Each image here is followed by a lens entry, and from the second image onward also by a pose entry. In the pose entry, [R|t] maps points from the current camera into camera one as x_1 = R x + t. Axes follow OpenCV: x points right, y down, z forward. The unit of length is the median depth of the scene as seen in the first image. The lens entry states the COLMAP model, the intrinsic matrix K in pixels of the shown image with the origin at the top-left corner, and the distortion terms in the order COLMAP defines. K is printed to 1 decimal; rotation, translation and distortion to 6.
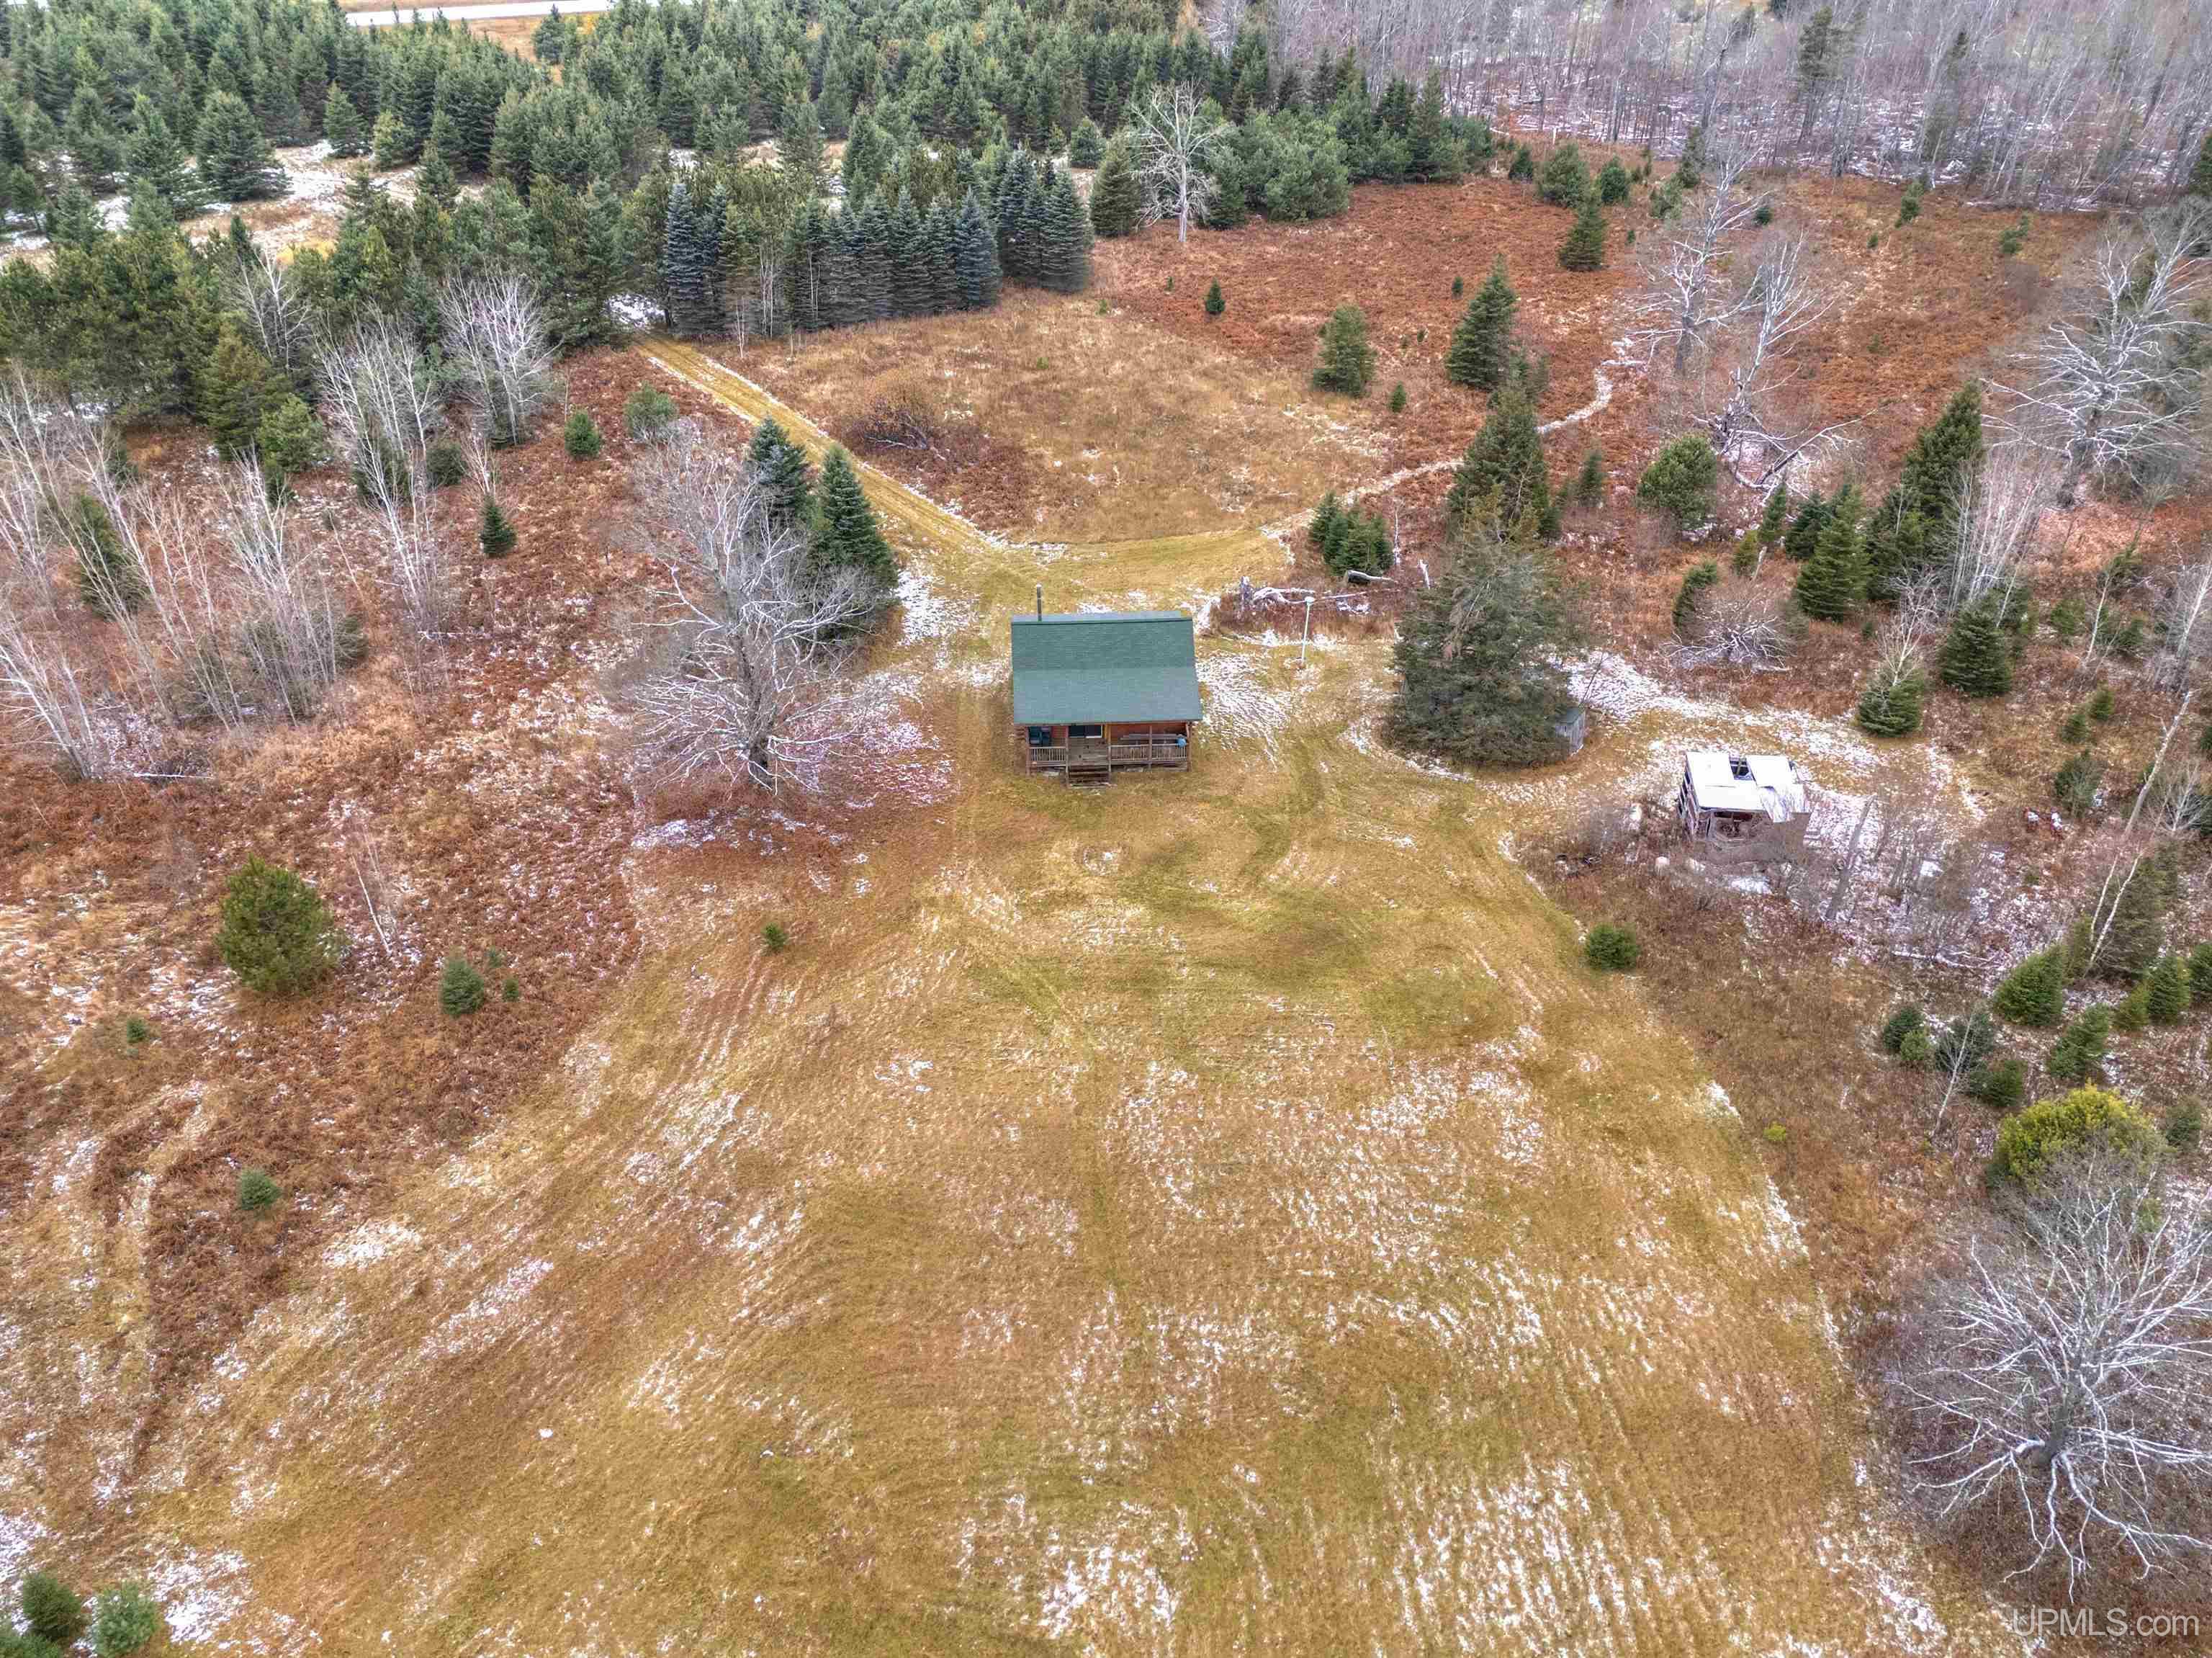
lens RADIAL K [[1621.4, 0, 1106.0], [0, 1621.4, 829.0], [0, 0, 1]] dist [0.097237, -0.106483]
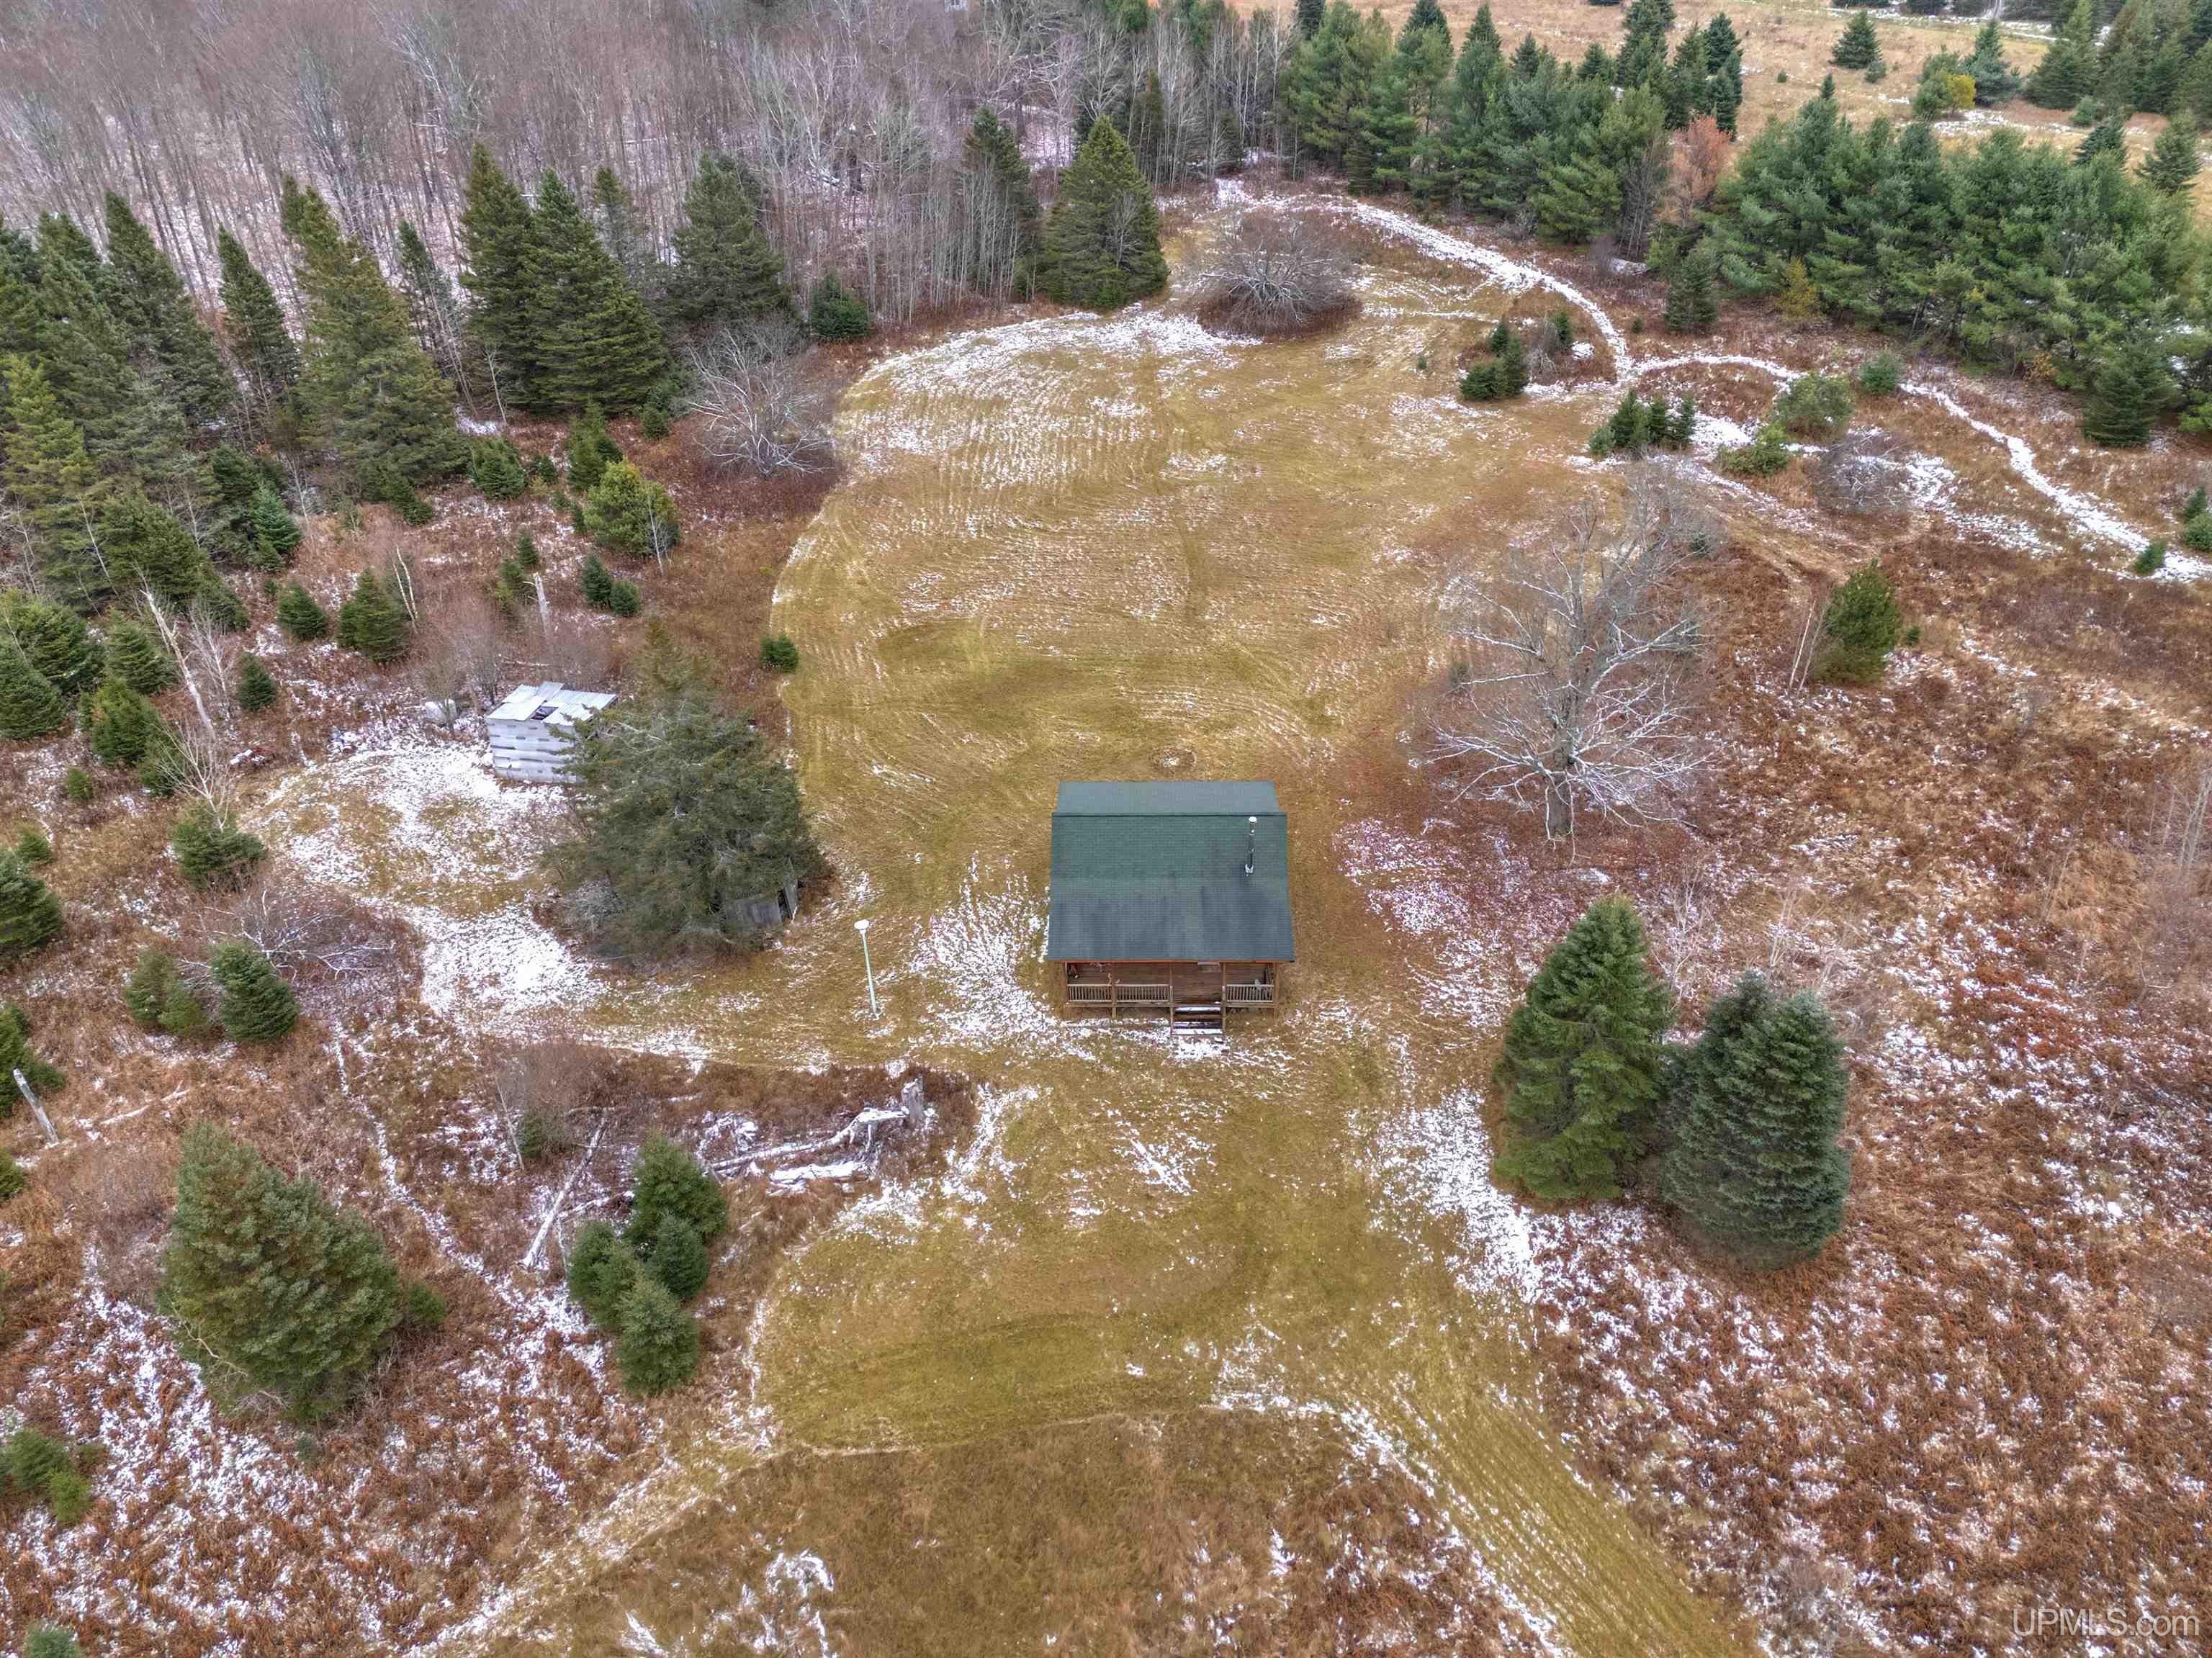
lens RADIAL K [[1621.0, 0, 1106.0], [0, 1621.0, 829.0], [0, 0, 1]] dist [0.097237, -0.106483]
pose [[-0.997012, -0.034943, 0.068894, -0.031445], [0.051672, 0.361293, 0.931020, -1.029182], [-0.057424, 0.931798, -0.358407, 1.562072]]
